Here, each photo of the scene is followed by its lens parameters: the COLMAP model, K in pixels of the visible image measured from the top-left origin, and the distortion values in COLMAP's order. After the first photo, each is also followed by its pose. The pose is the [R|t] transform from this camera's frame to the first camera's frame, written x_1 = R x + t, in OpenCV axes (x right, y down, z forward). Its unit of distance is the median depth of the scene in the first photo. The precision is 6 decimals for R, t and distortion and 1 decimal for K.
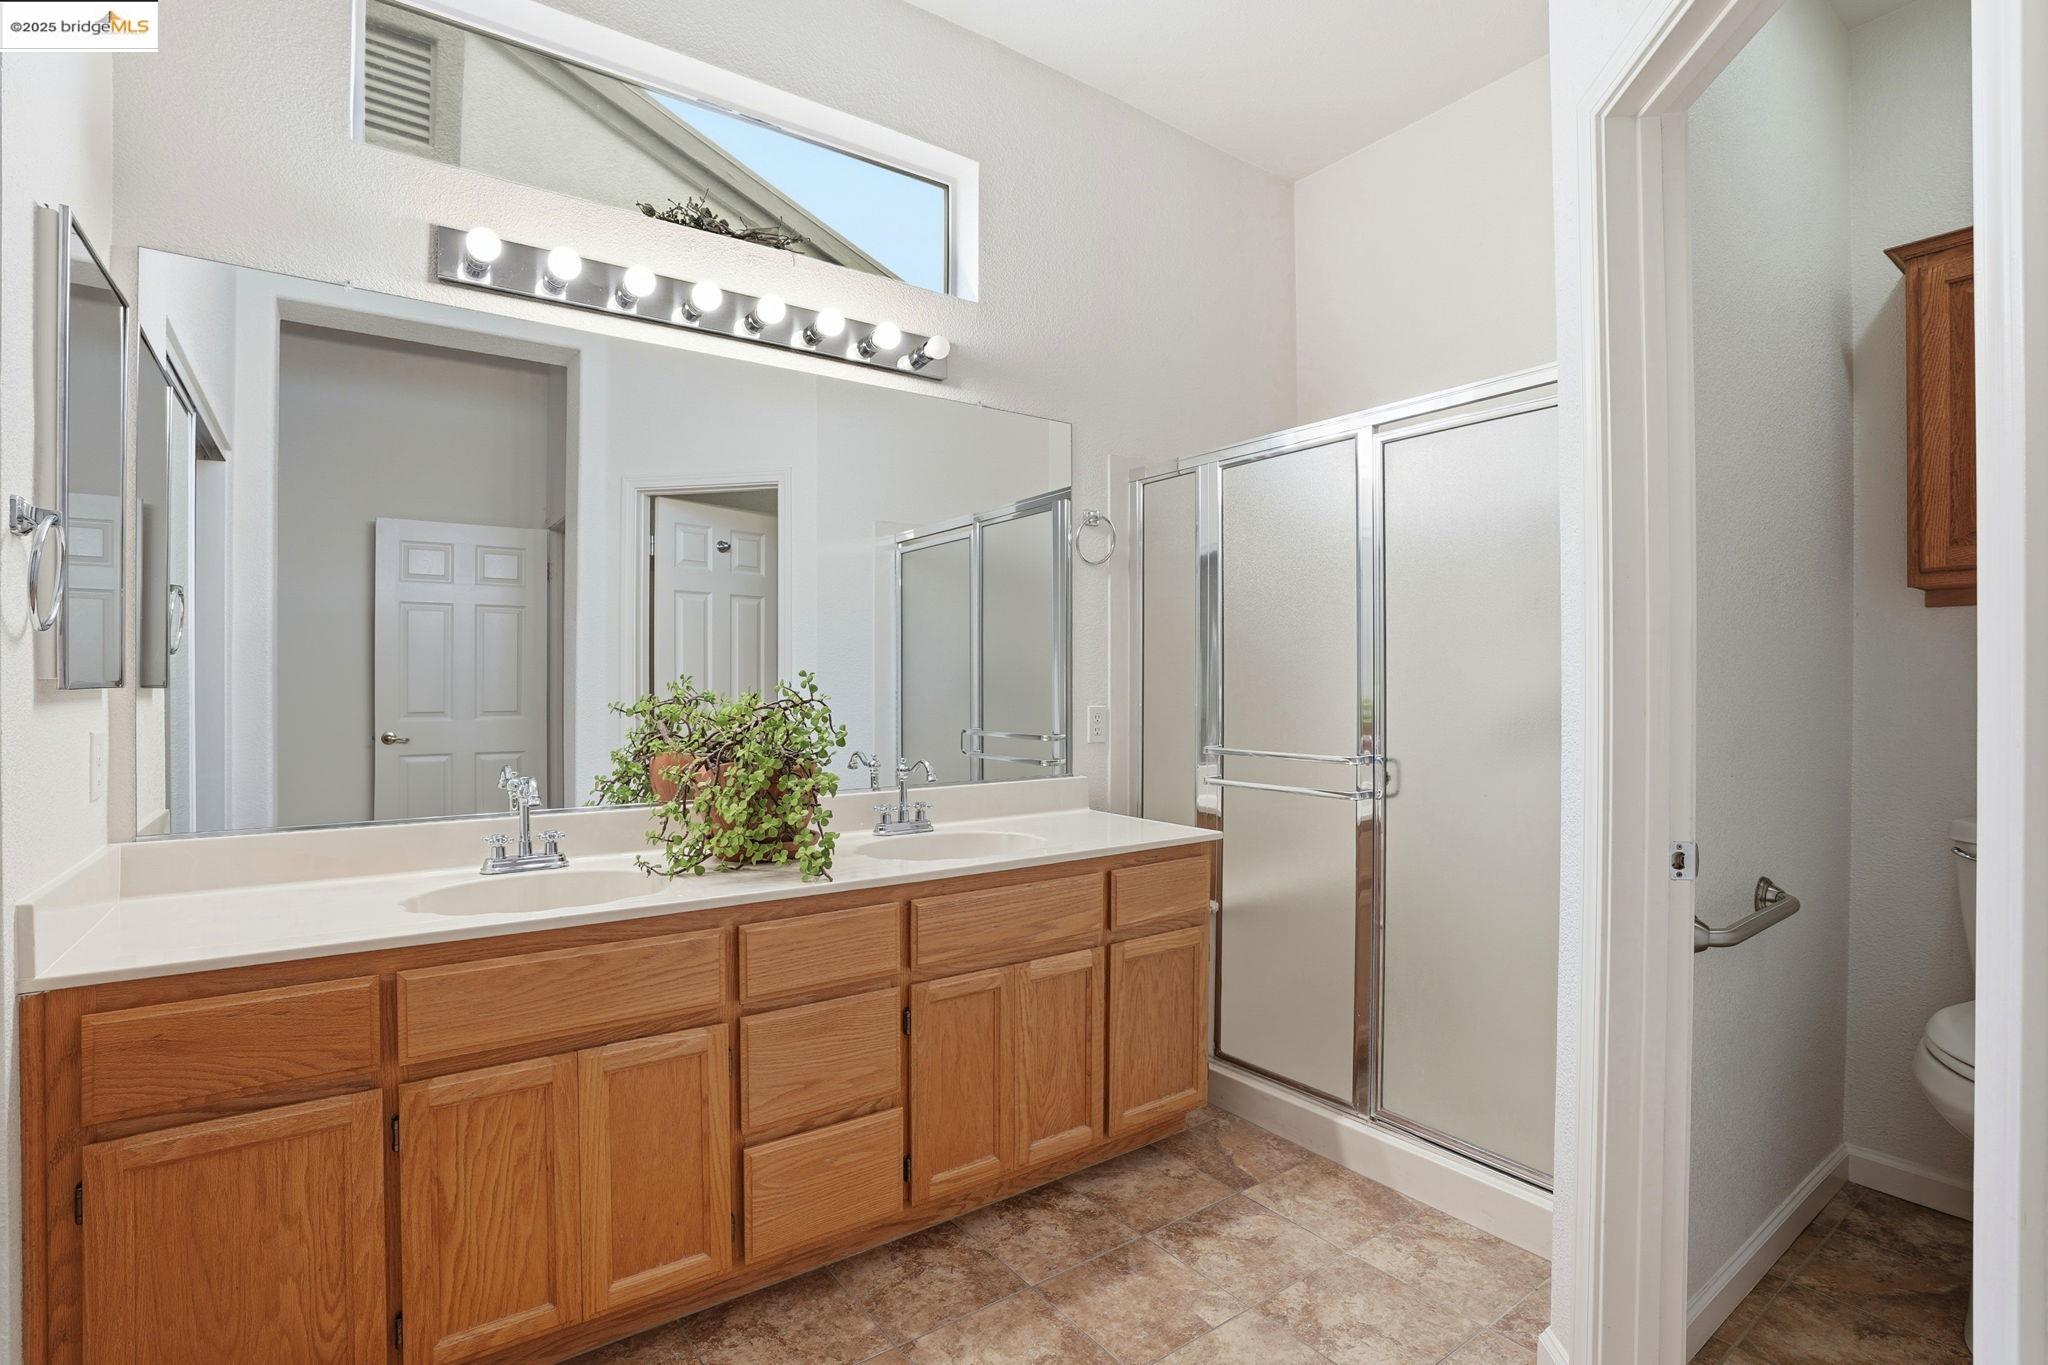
lens RADIAL K [[959.7, 0, 1024.0], [0, 959.7, 682.5], [0, 0, 1]] dist [-0.053077, 0.025848]
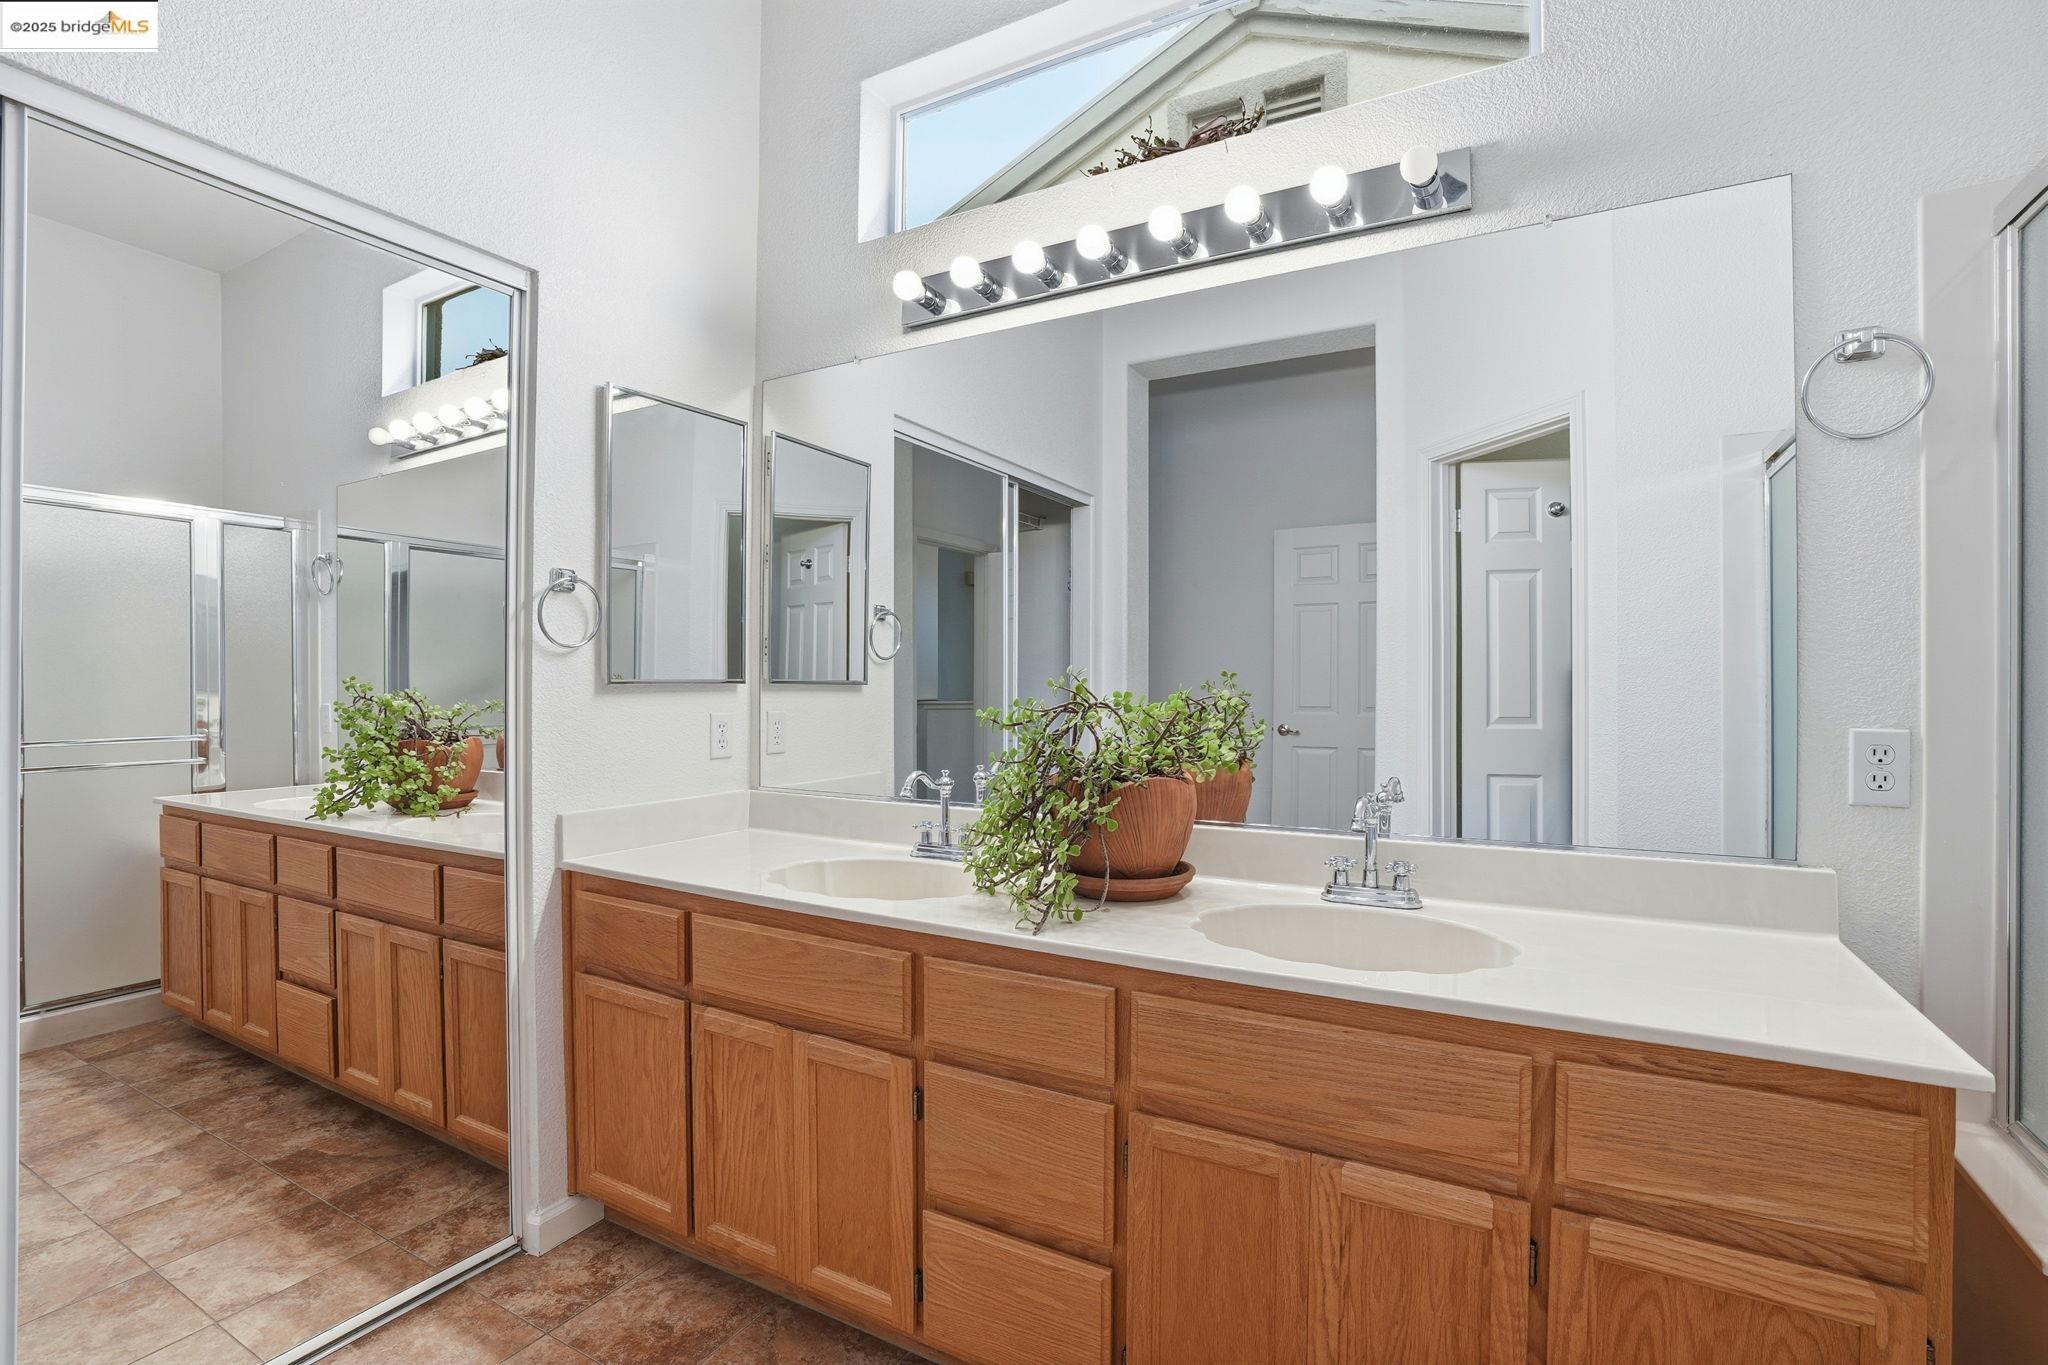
lens RADIAL K [[959.7, 0, 1024.0], [0, 959.7, 682.5], [0, 0, 1]] dist [-0.053077, 0.025848]
pose [[0.427730, 0.005366, -0.903891, 0.454258], [-0.002481, 0.999986, 0.004762, -0.003105], [0.903903, 0.000205, 0.427737, 0.590453]]
